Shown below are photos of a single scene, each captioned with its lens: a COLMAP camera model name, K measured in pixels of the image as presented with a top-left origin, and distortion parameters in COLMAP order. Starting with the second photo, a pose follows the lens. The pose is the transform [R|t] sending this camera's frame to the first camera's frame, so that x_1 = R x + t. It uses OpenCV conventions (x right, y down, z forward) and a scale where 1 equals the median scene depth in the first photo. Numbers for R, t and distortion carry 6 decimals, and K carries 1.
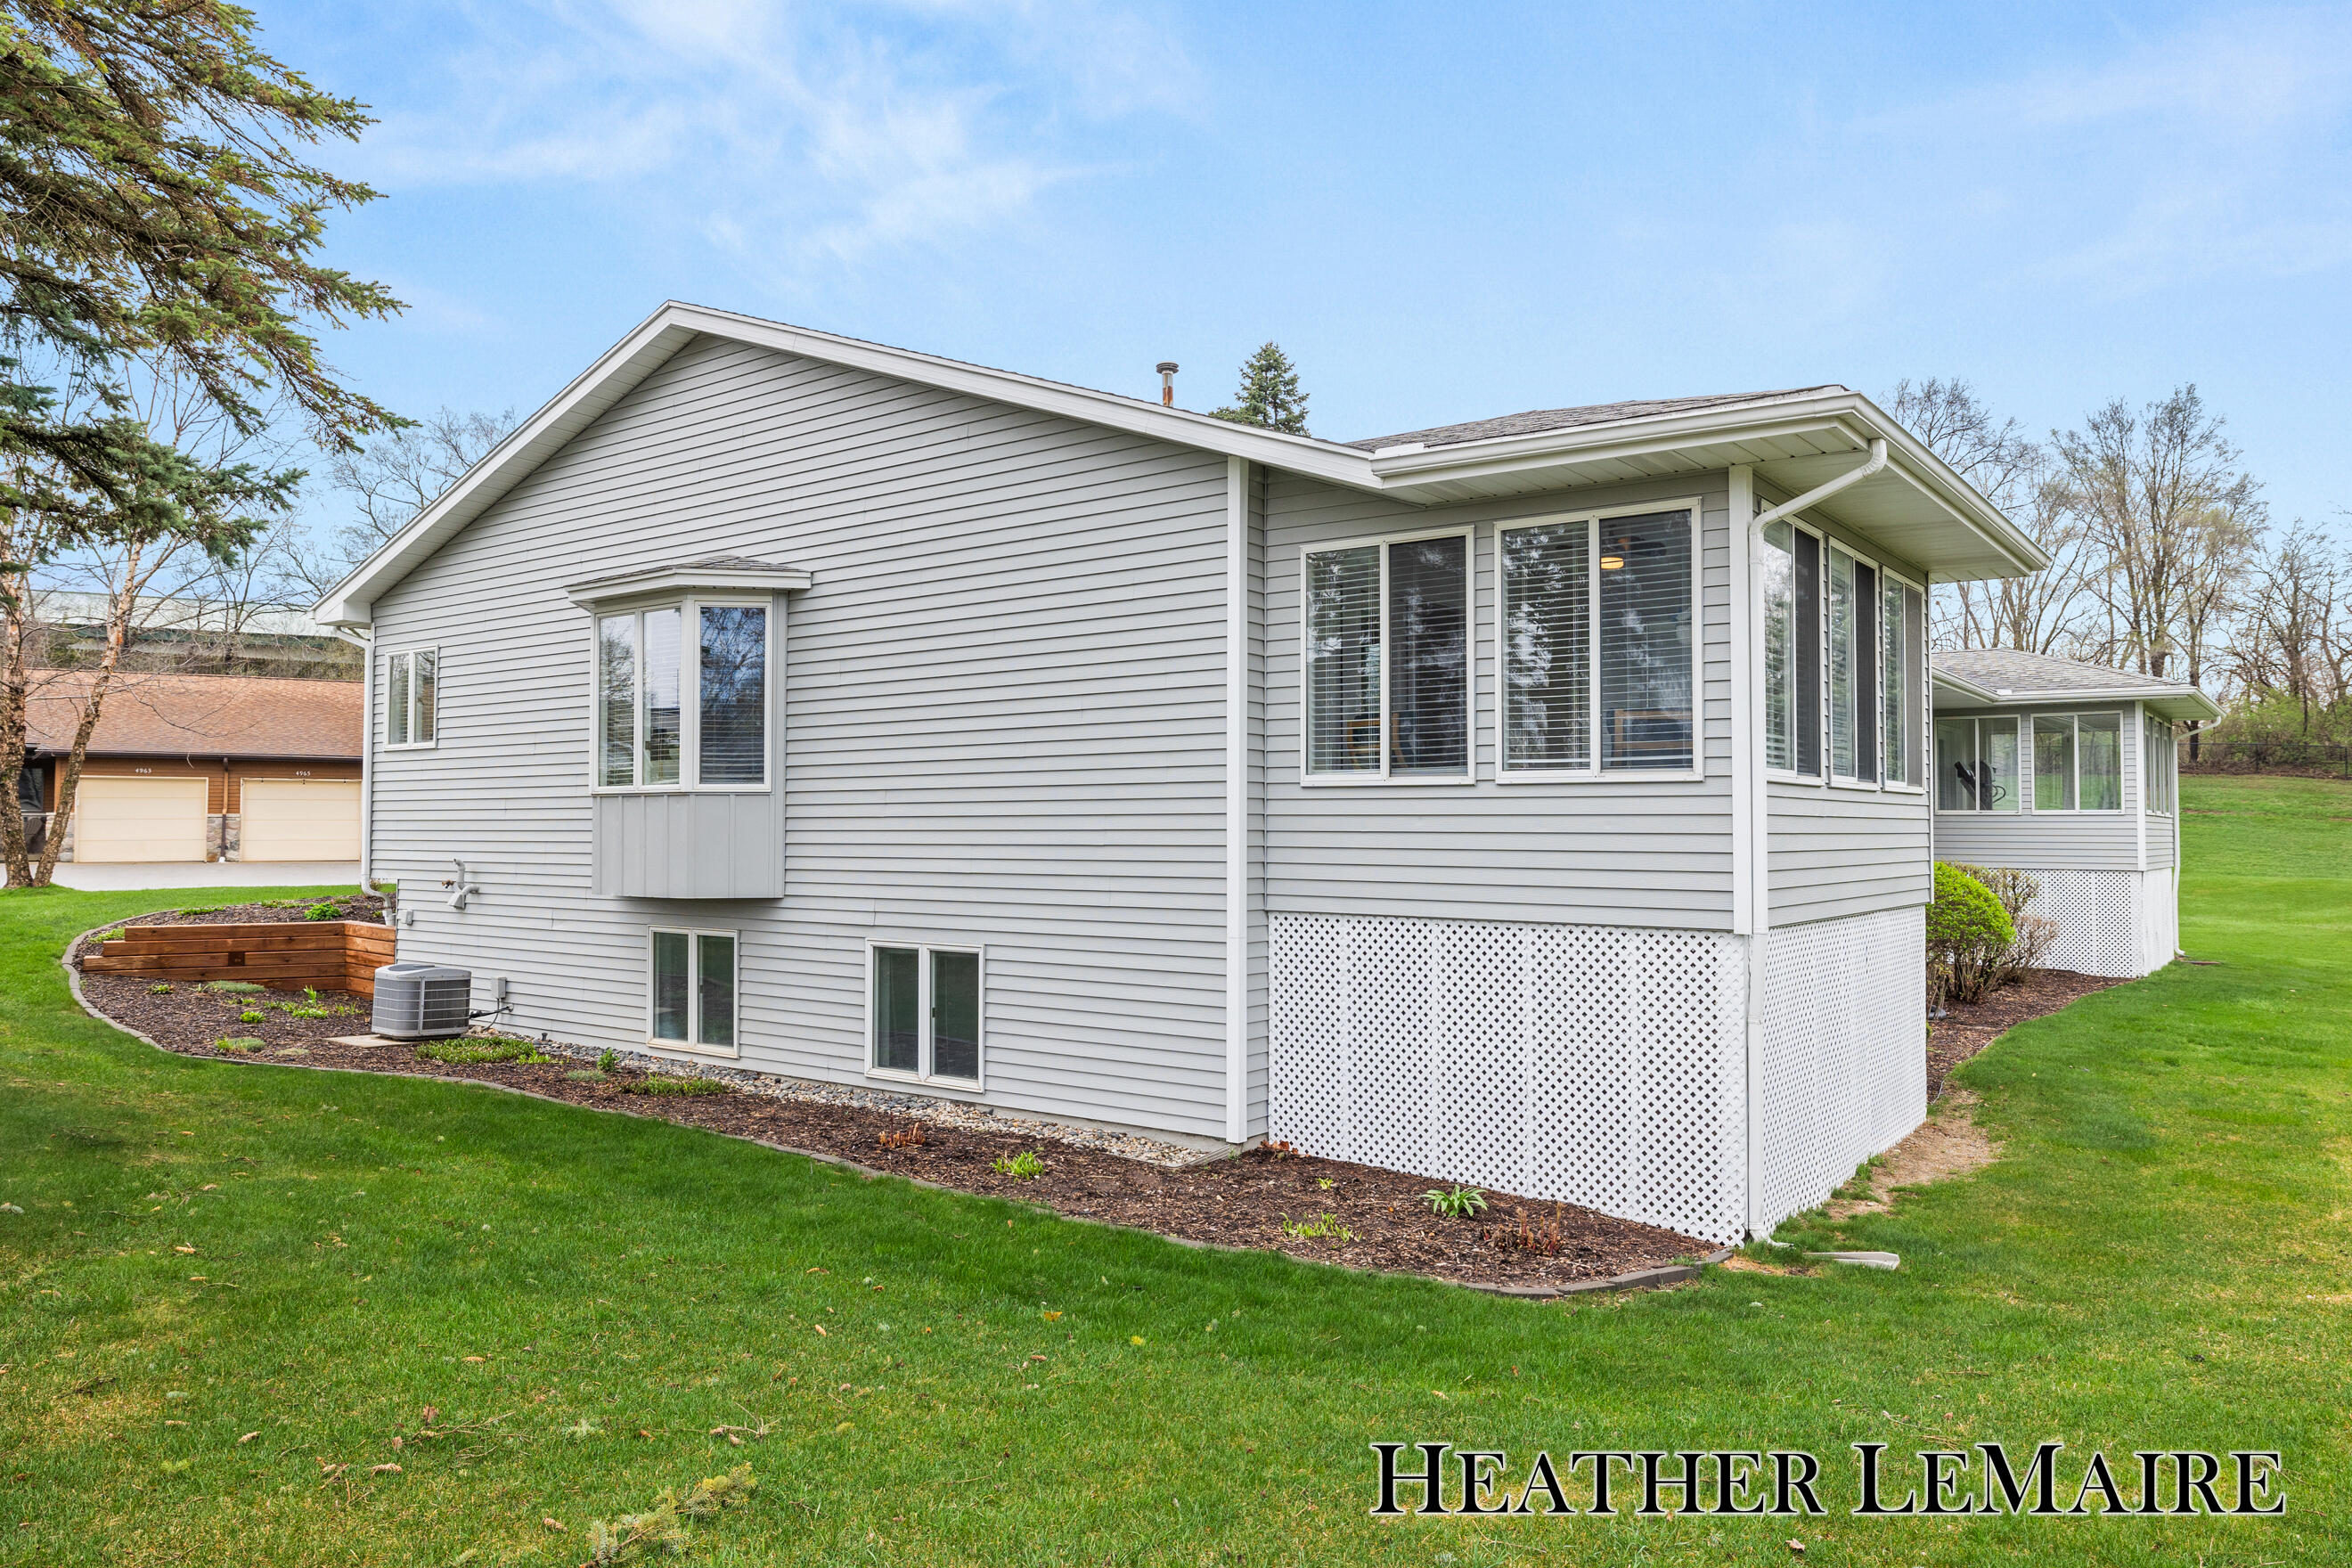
lens RADIAL K [[1595.3, 0, 1176.0], [0, 1595.3, 784.0], [0, 0, 1]] dist [-0.000720, -0.003196]
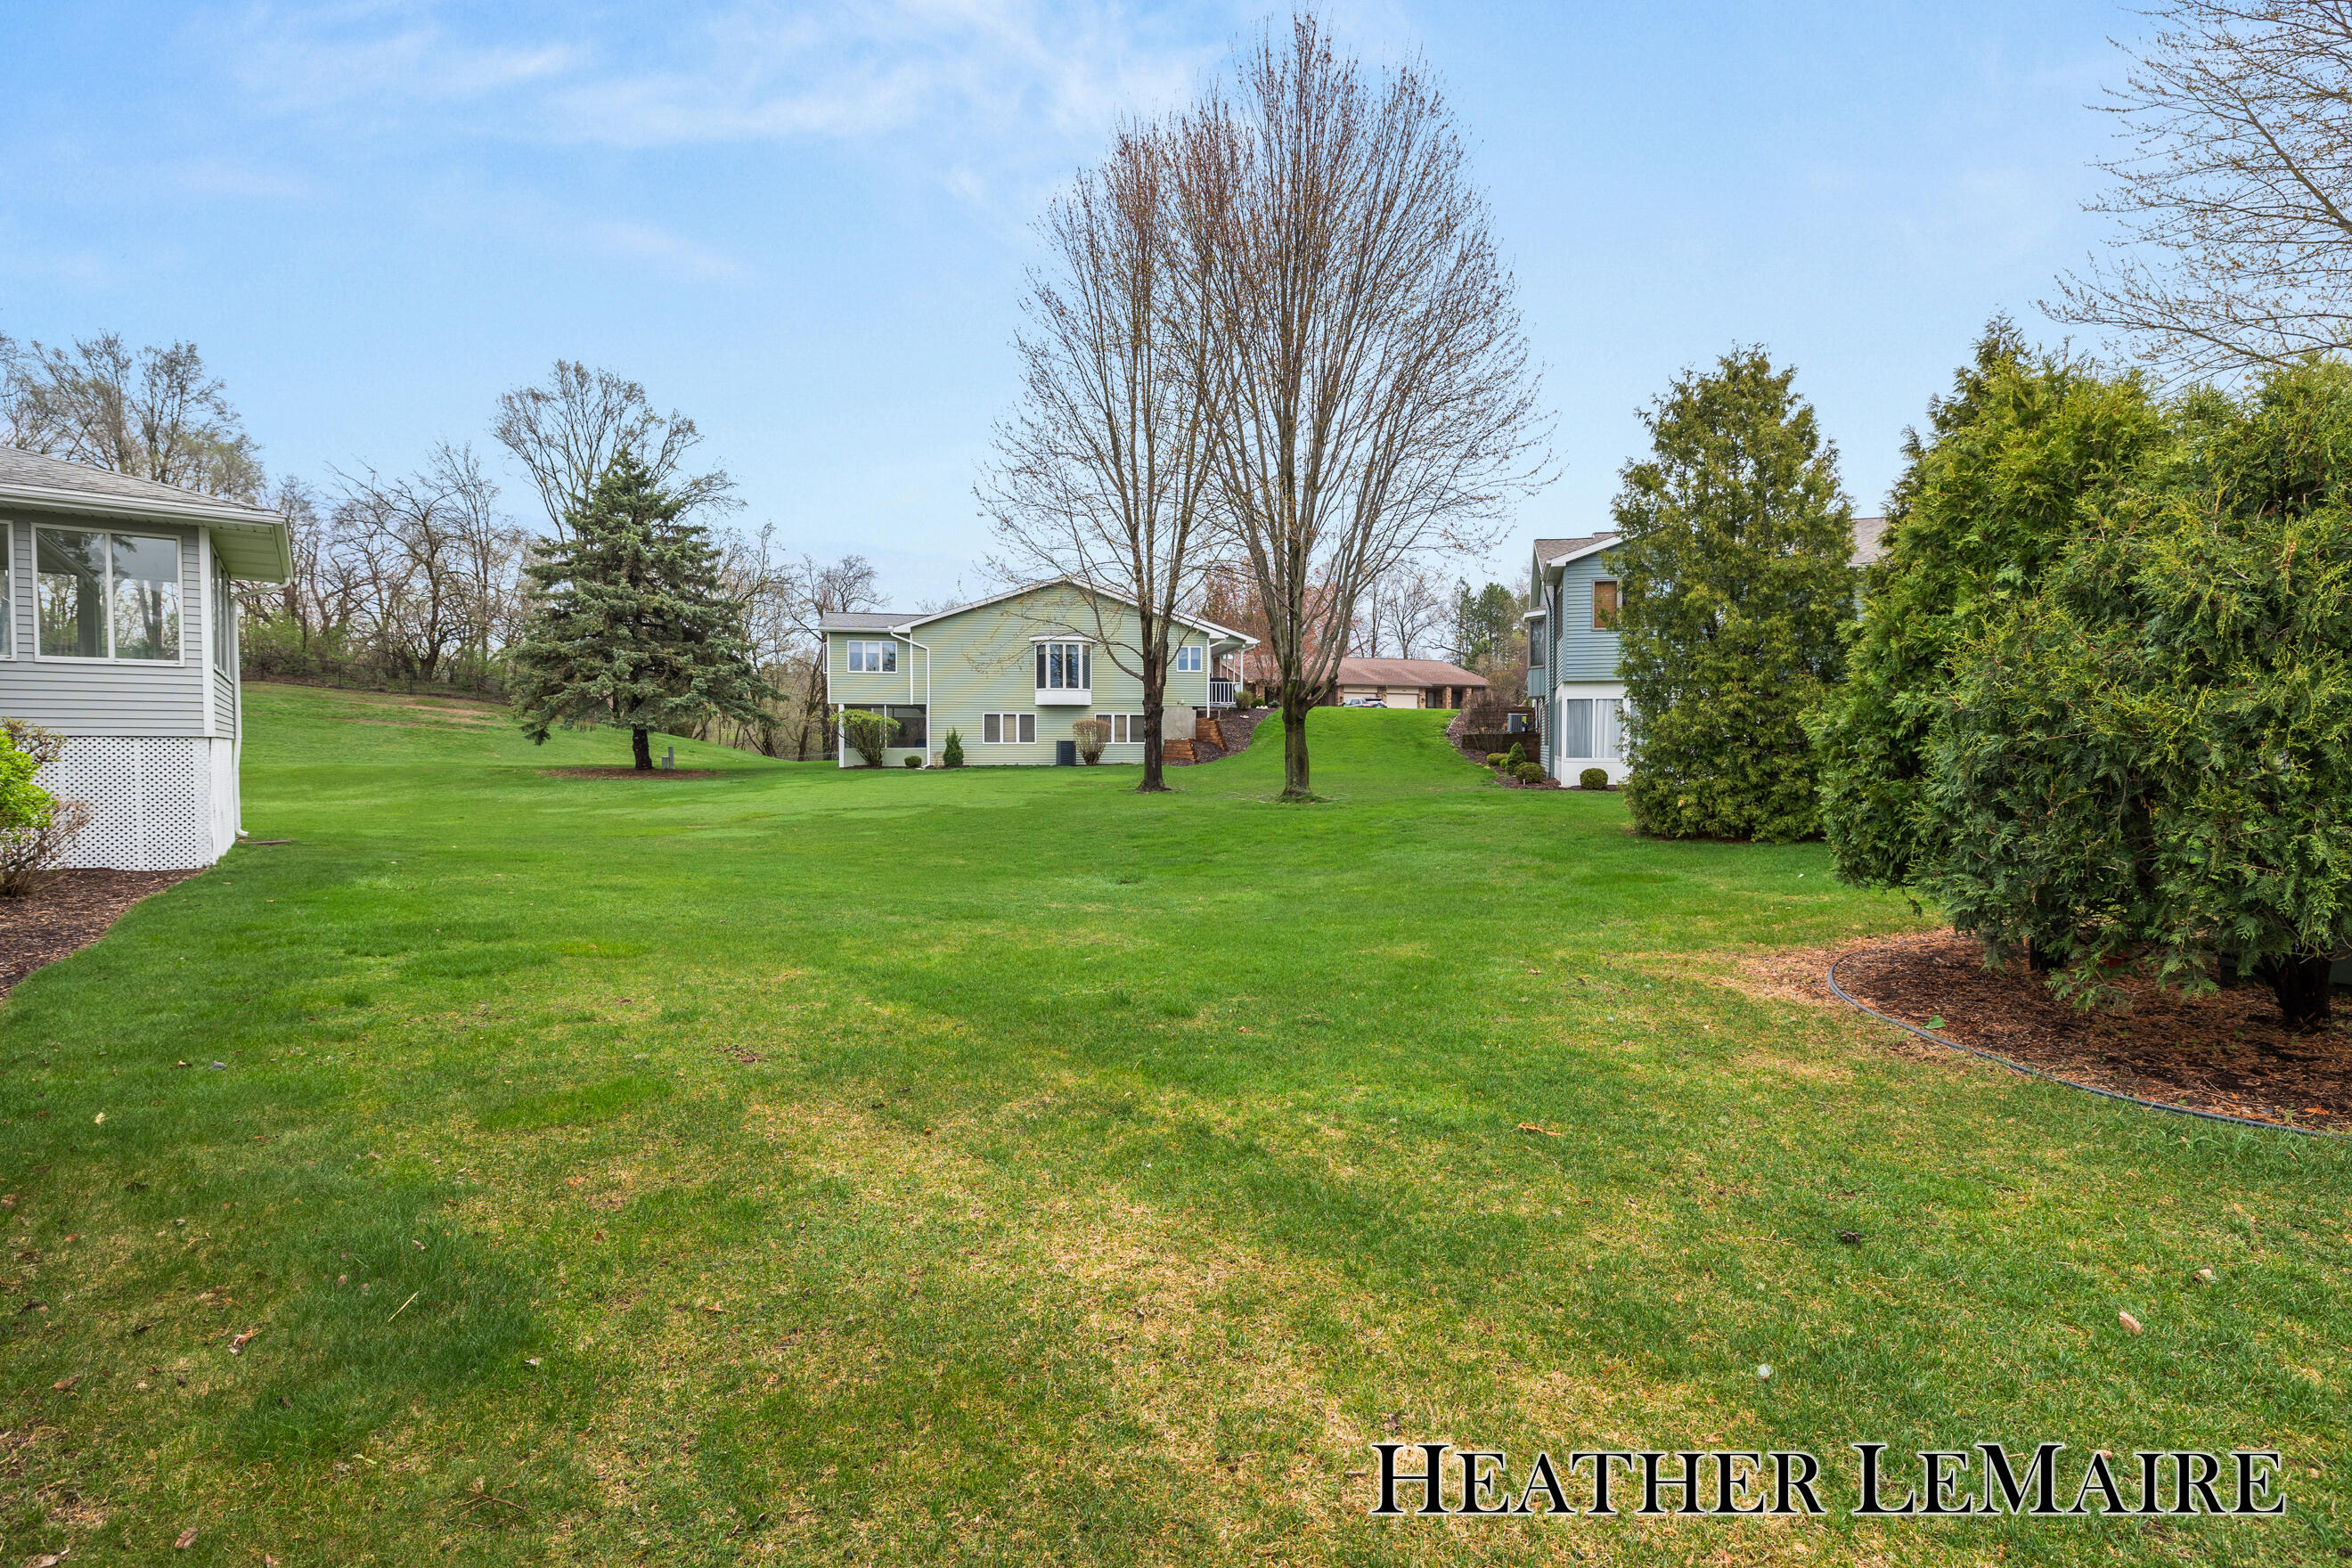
lens RADIAL K [[1003.7, 0, 1176.0], [0, 1003.7, 784.0], [0, 0, 1]] dist [-0.015558, 0.000661]
pose [[0.204301, -0.033957, 0.978319, 0.075755], [-0.031537, 0.998651, 0.041248, 0.015271], [-0.978400, -0.039280, 0.202955, 0.148608]]
